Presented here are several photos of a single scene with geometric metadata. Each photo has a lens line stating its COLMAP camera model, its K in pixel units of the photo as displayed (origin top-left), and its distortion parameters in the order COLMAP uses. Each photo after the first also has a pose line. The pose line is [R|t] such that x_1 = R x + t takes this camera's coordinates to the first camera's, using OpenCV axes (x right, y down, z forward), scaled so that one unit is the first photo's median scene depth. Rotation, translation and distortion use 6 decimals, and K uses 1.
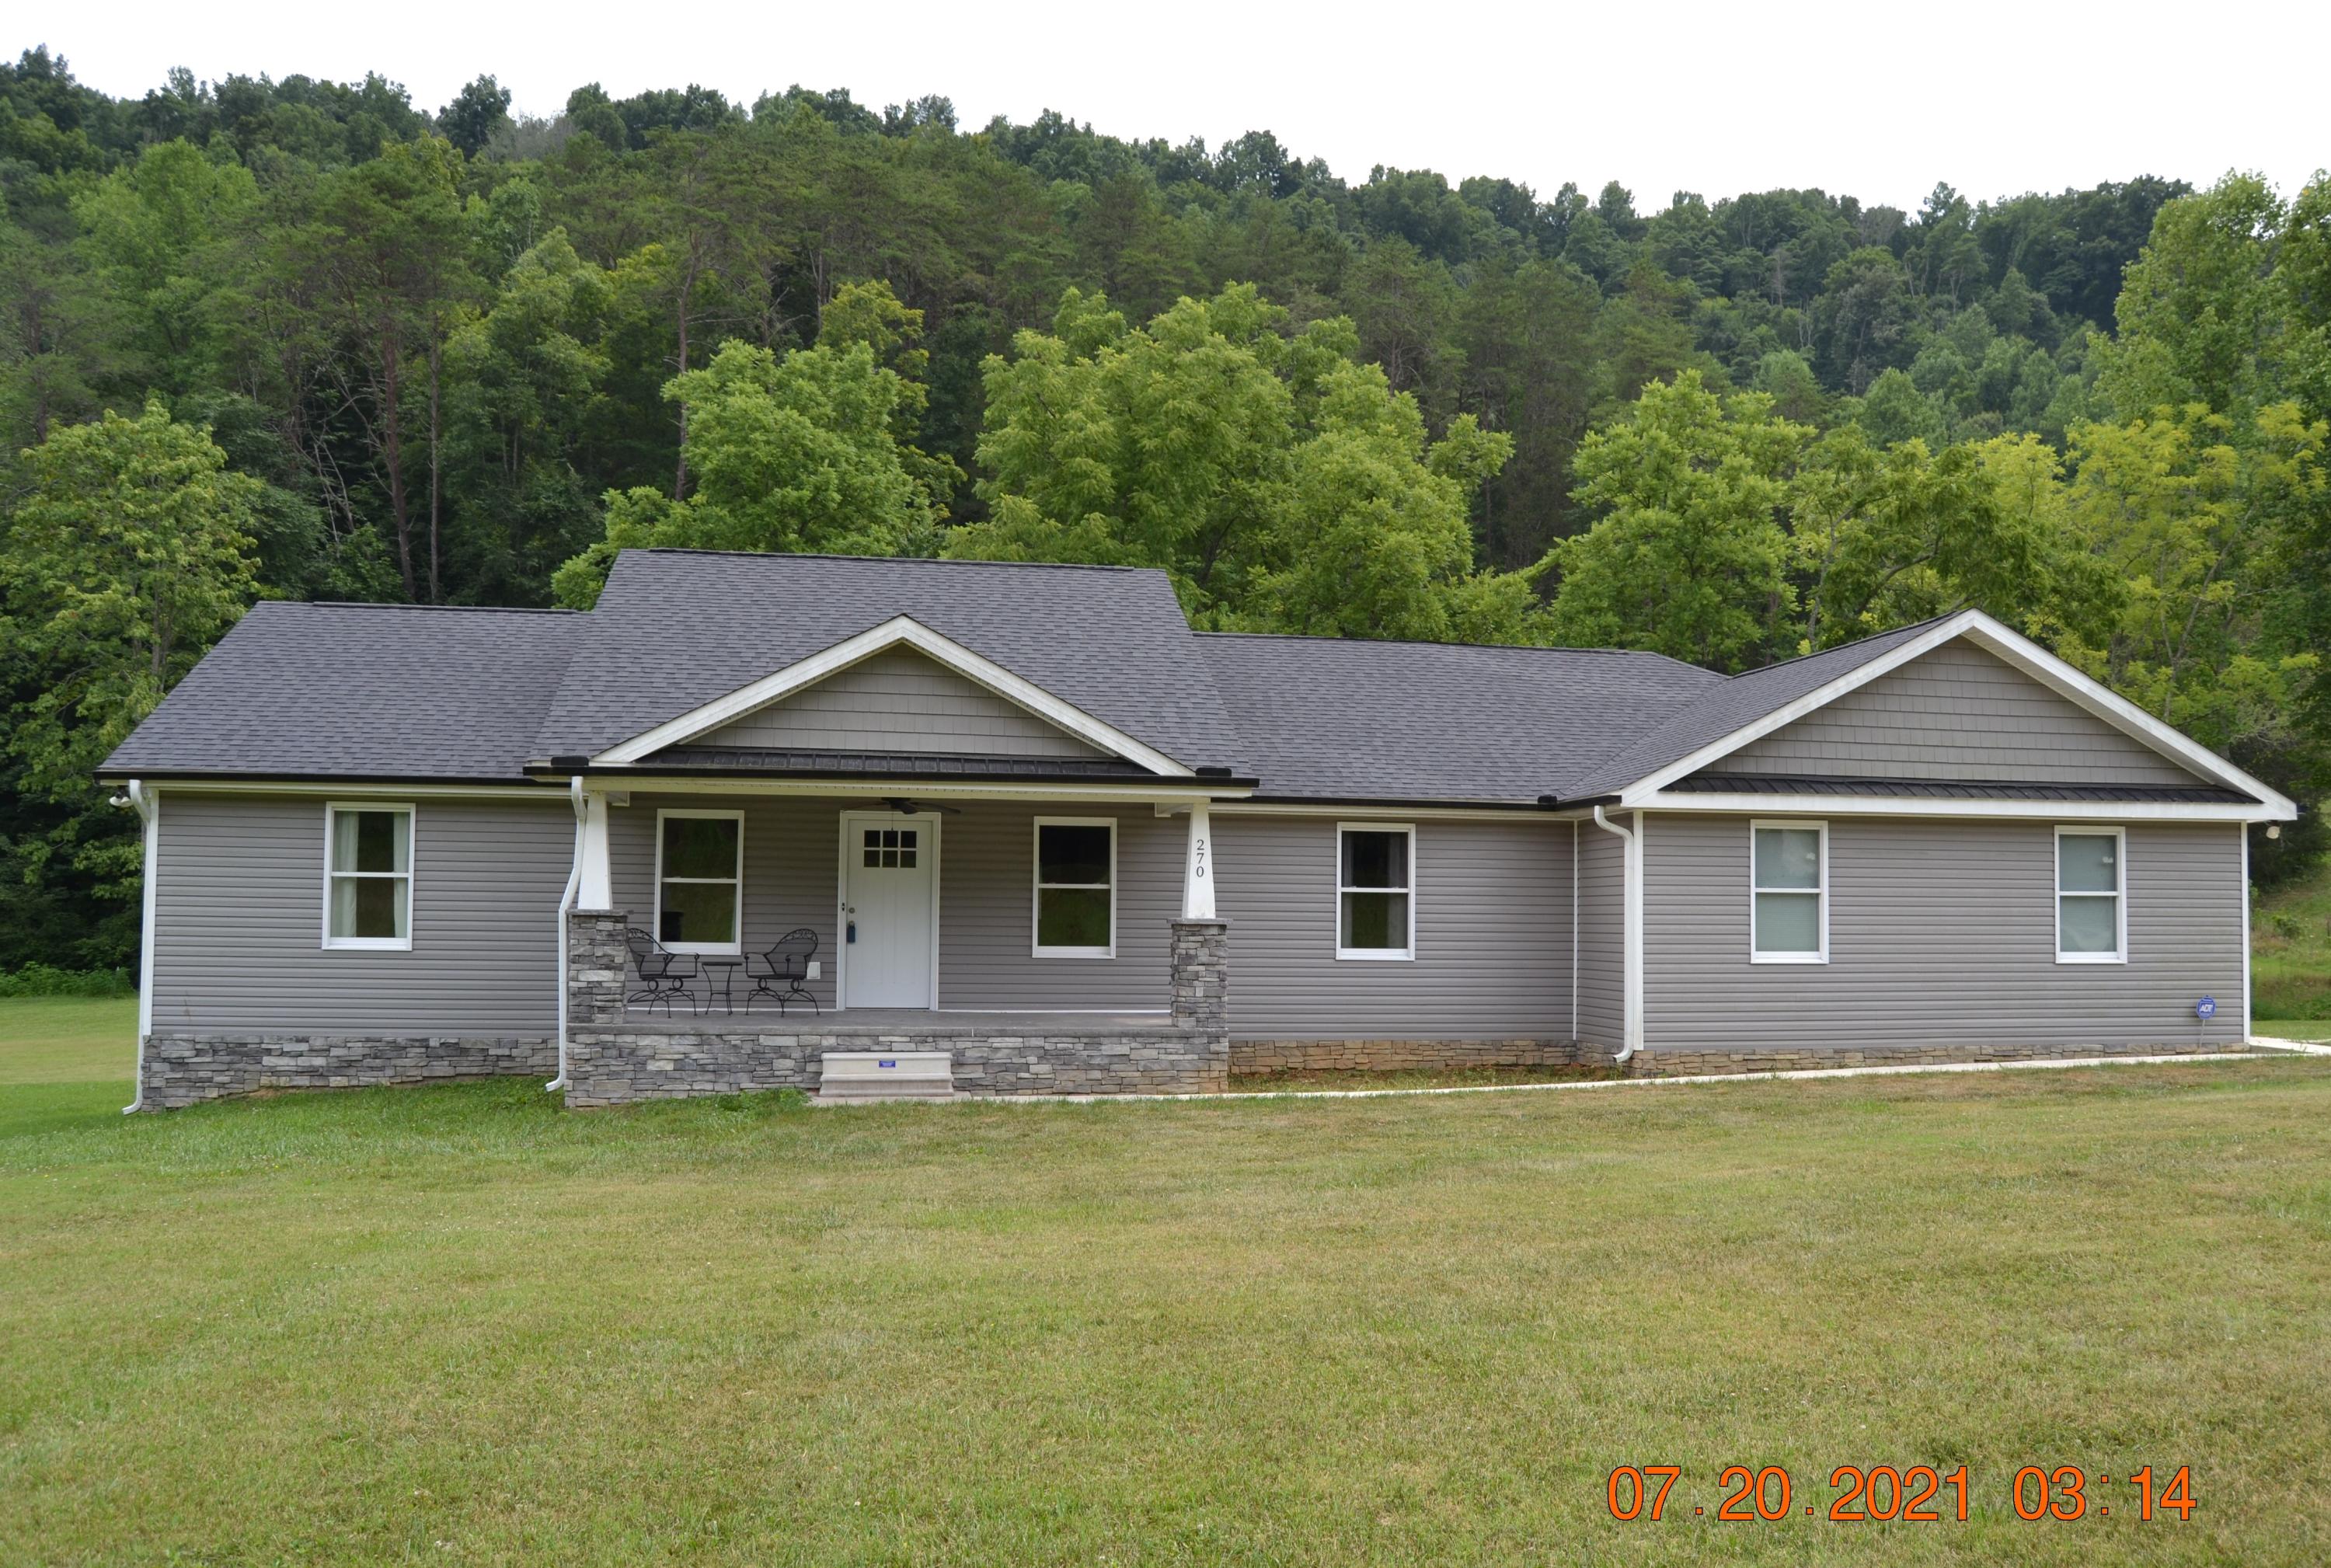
lens RADIAL K [[1922.7, 0, 1227.0], [0, 1922.7, 820.3], [0, 0, 1]] dist [-0.099743, 0.055492]
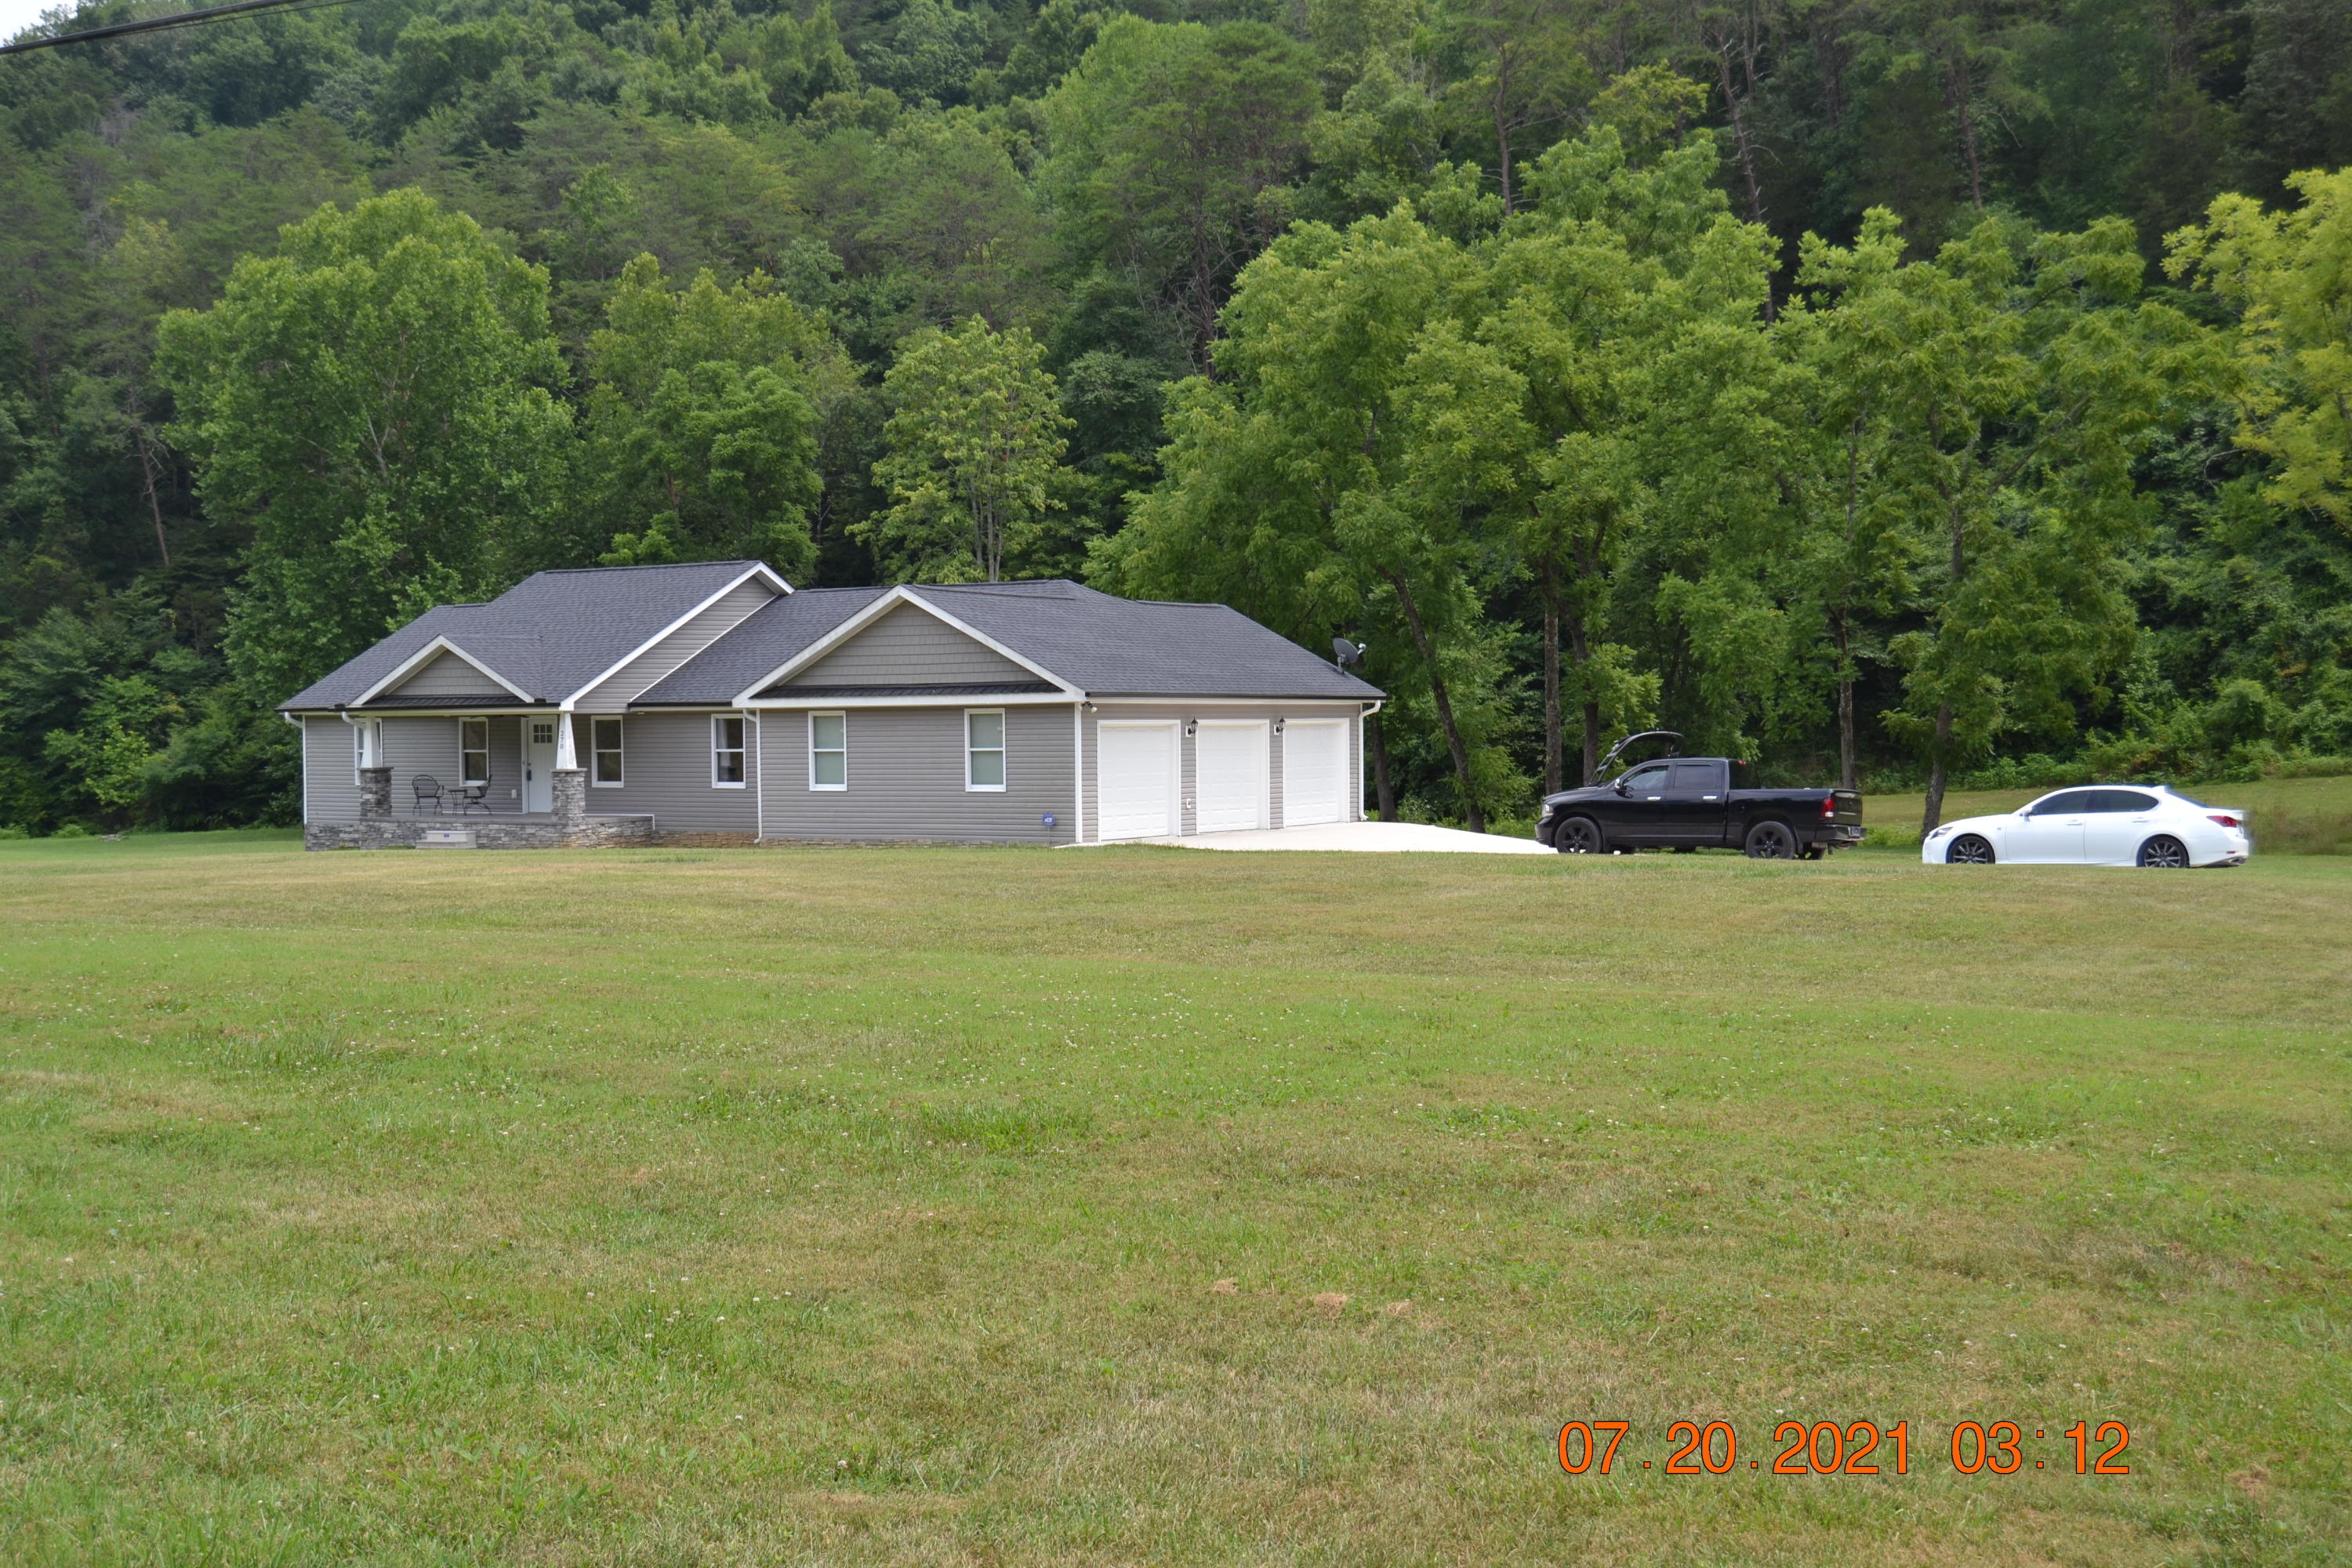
lens RADIAL K [[2628.1, 0, 1176.0], [0, 2628.1, 784.0], [0, 0, 1]] dist [-0.046335, -0.006798]
pose [[0.749592, -0.001658, -0.661898, 0.743232], [0.050569, 0.997218, 0.054772, -0.017141], [0.659966, -0.074528, 0.747590, -0.216153]]
